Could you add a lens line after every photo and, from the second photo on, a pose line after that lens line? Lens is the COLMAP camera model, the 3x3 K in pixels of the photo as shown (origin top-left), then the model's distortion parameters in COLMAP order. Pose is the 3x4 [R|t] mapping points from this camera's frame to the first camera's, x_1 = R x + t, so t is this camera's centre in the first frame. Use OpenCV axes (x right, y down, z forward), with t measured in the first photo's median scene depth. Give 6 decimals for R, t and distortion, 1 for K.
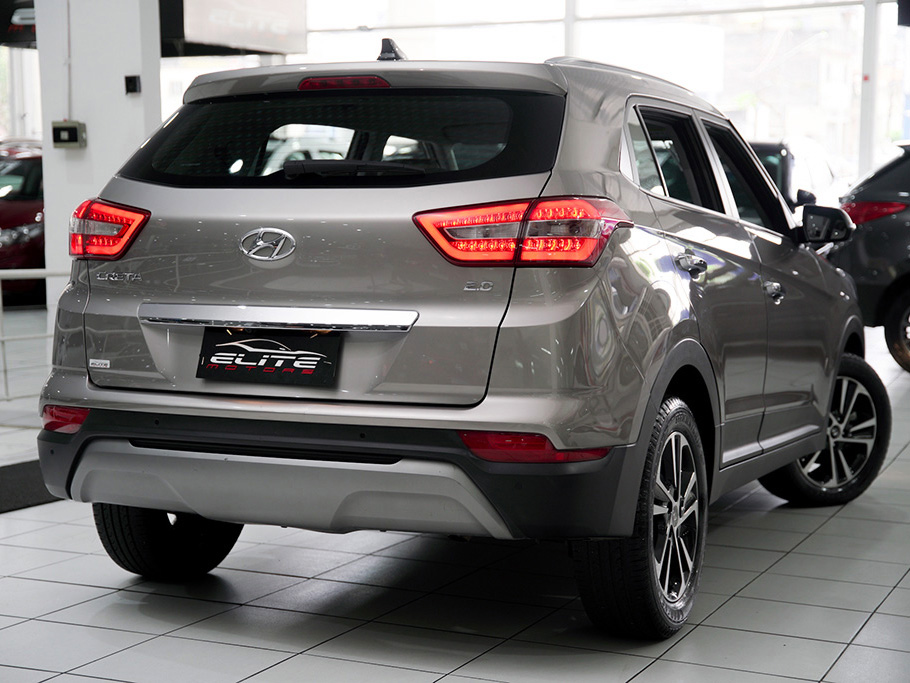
lens RADIAL K [[1530.7, 0, 456.1], [0, 1530.7, 316.8], [0, 0, 1]] dist [0.282144, 0.015723]
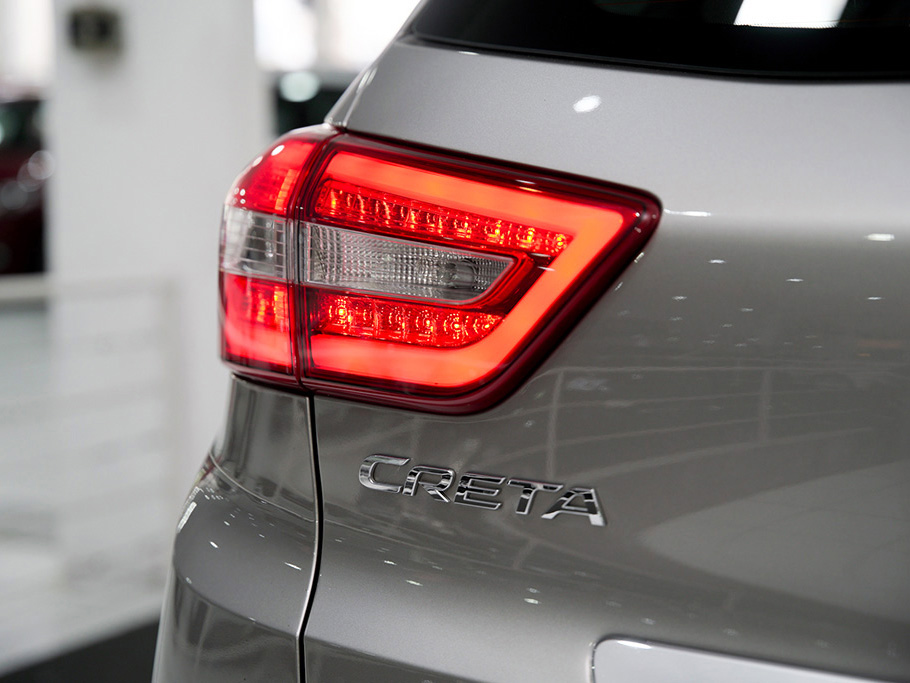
lens RADIAL K [[1661.8, 0, 455.0], [0, 1661.8, 341.5], [0, 0, 1]] dist [0.299627, 0.104791]
pose [[0.999596, 0.025434, -0.012653, -0.229276], [-0.025033, 0.999210, 0.030878, -0.057171], [0.013429, -0.030548, 0.999443, 0.810805]]
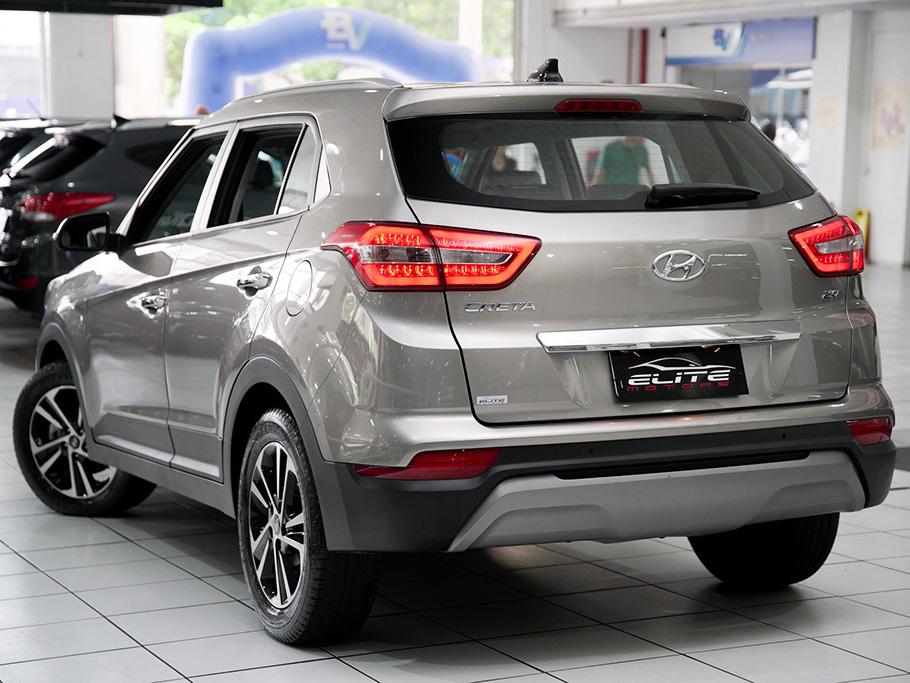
lens RADIAL K [[1661.8, 0, 455.0], [0, 1661.8, 341.5], [0, 0, 1]] dist [0.299627, 0.104791]
pose [[0.650741, -0.073506, 0.755734, -1.063782], [0.061207, 0.997142, 0.044283, -0.054651], [-0.756829, 0.017439, 0.653380, 0.375686]]
